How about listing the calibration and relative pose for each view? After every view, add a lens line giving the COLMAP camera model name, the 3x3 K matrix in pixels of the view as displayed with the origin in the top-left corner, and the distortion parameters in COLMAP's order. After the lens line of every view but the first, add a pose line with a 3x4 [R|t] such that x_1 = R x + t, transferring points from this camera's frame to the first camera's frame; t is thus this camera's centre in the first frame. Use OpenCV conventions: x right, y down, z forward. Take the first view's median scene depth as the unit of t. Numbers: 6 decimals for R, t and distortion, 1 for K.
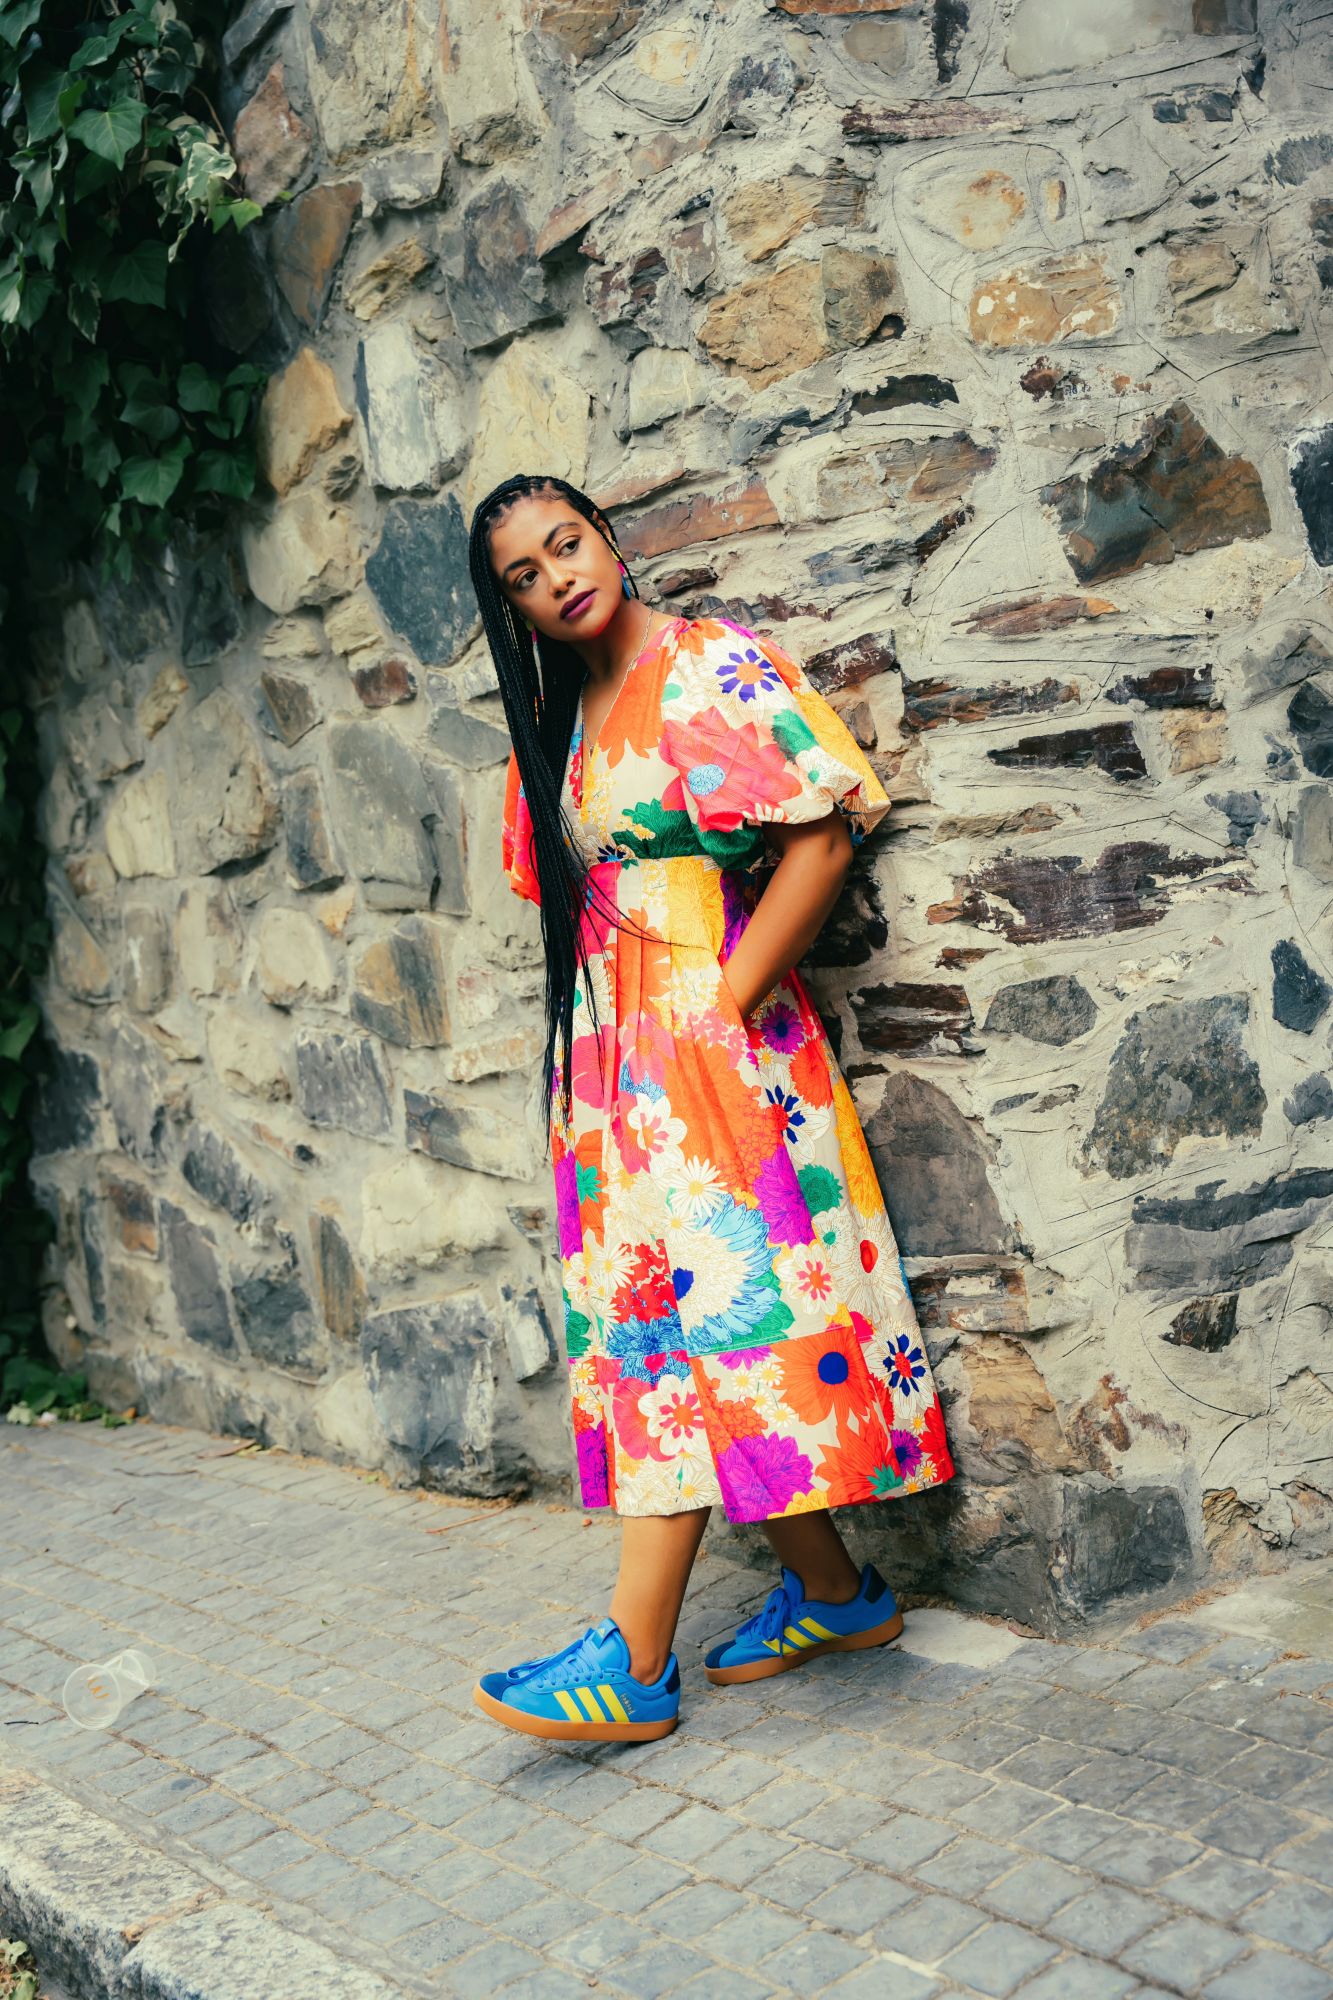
lens RADIAL K [[2435.4, 0, 666.5], [0, 2435.4, 1000.0], [0, 0, 1]] dist [0.085053, 0.085868]
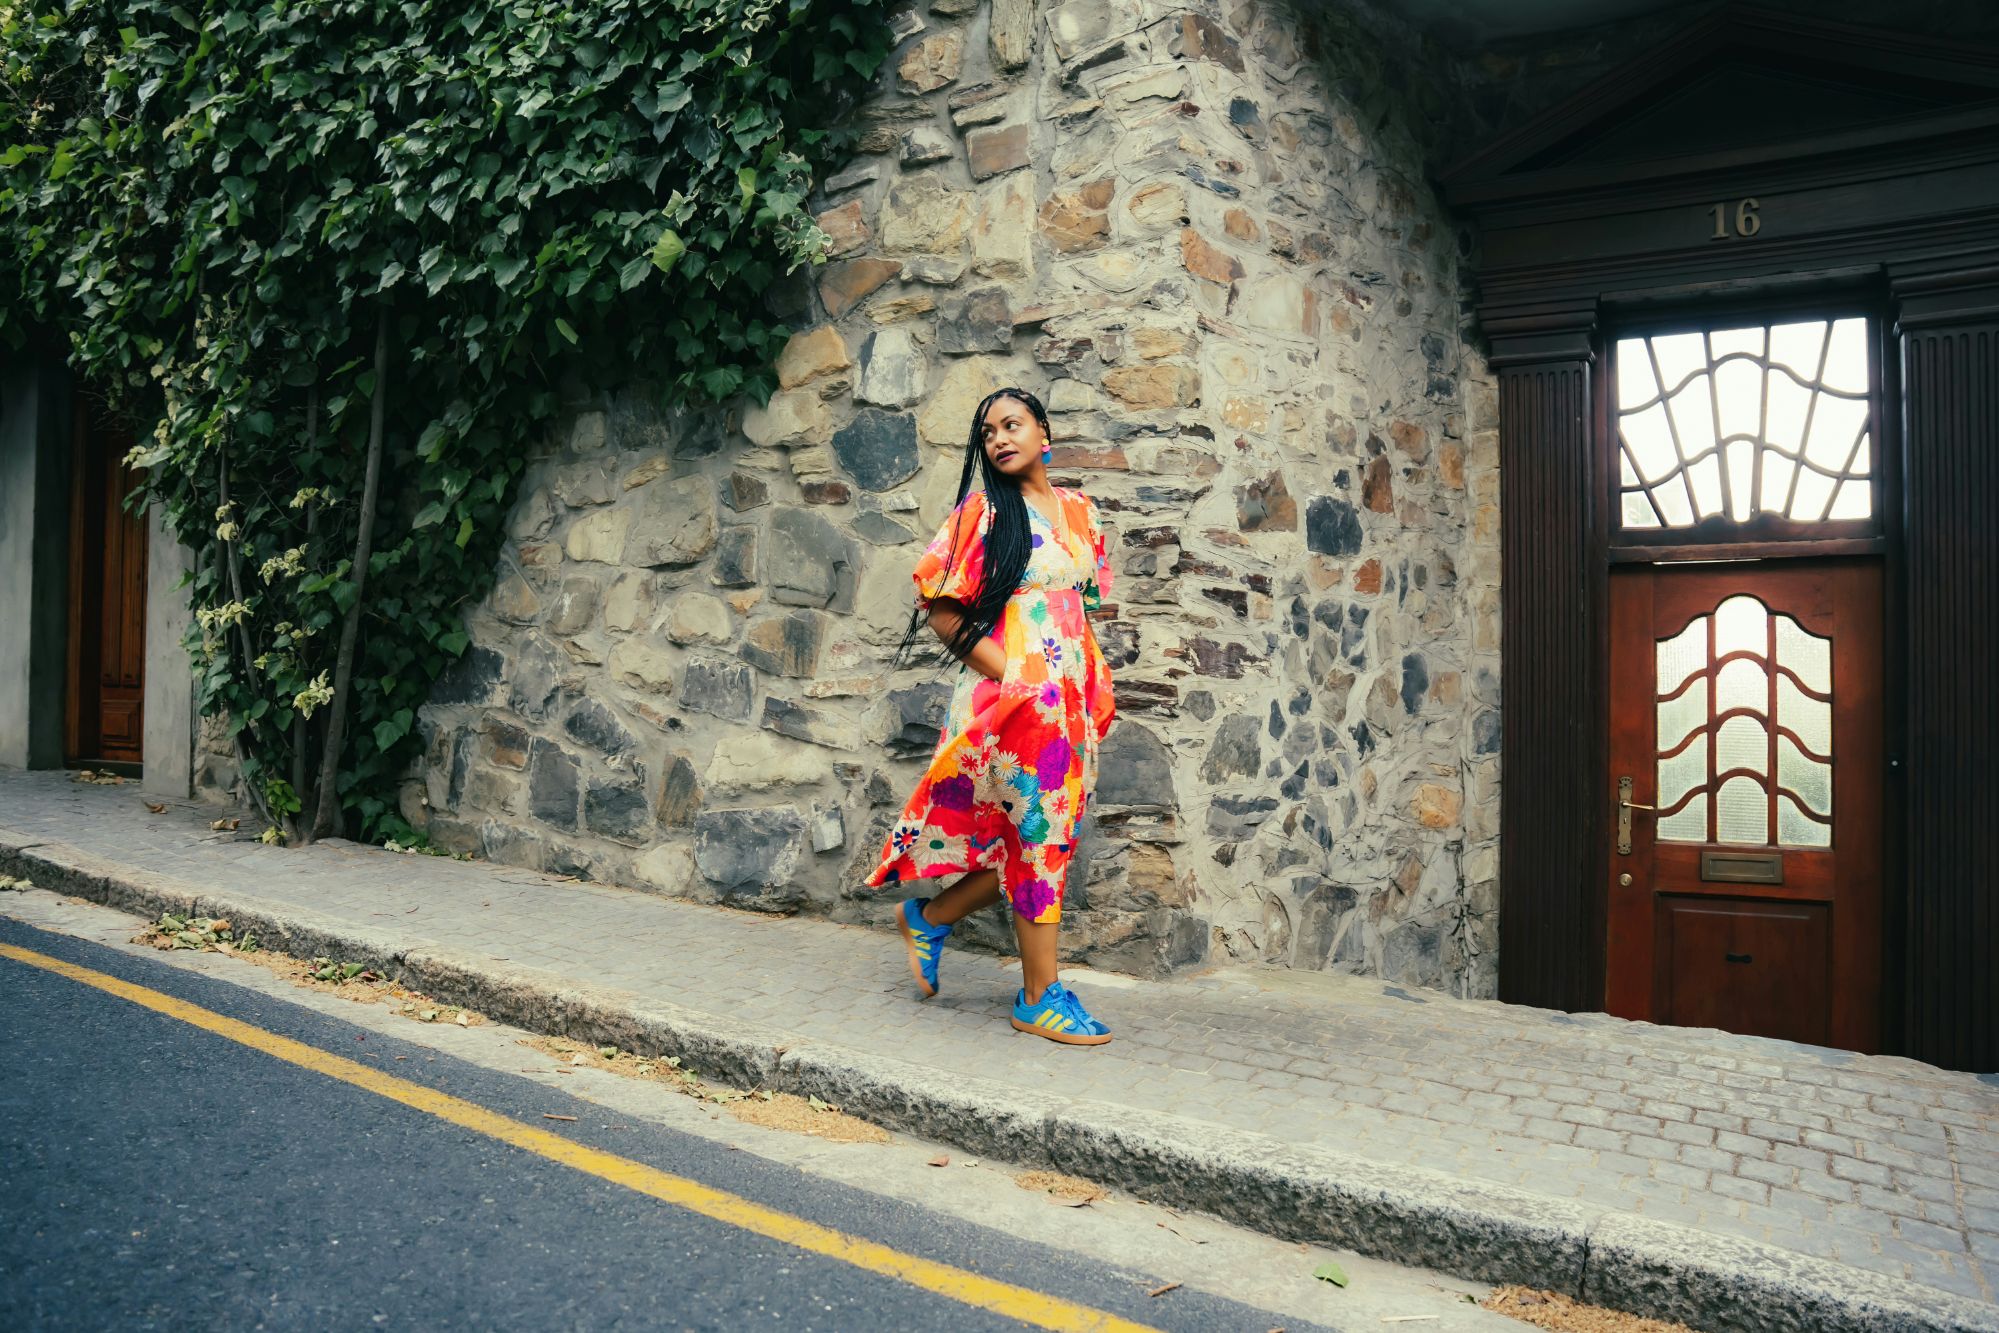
lens RADIAL K [[1380.1, 0, 999.5], [0, 1380.1, 666.5], [0, 0, 1]] dist [-0.104131, 0.003326]
pose [[0.894796, 0.222555, 0.387053, -0.499358], [-0.183717, 0.973647, -0.135127, 0.170887], [-0.406926, 0.049803, 0.912102, -0.094623]]
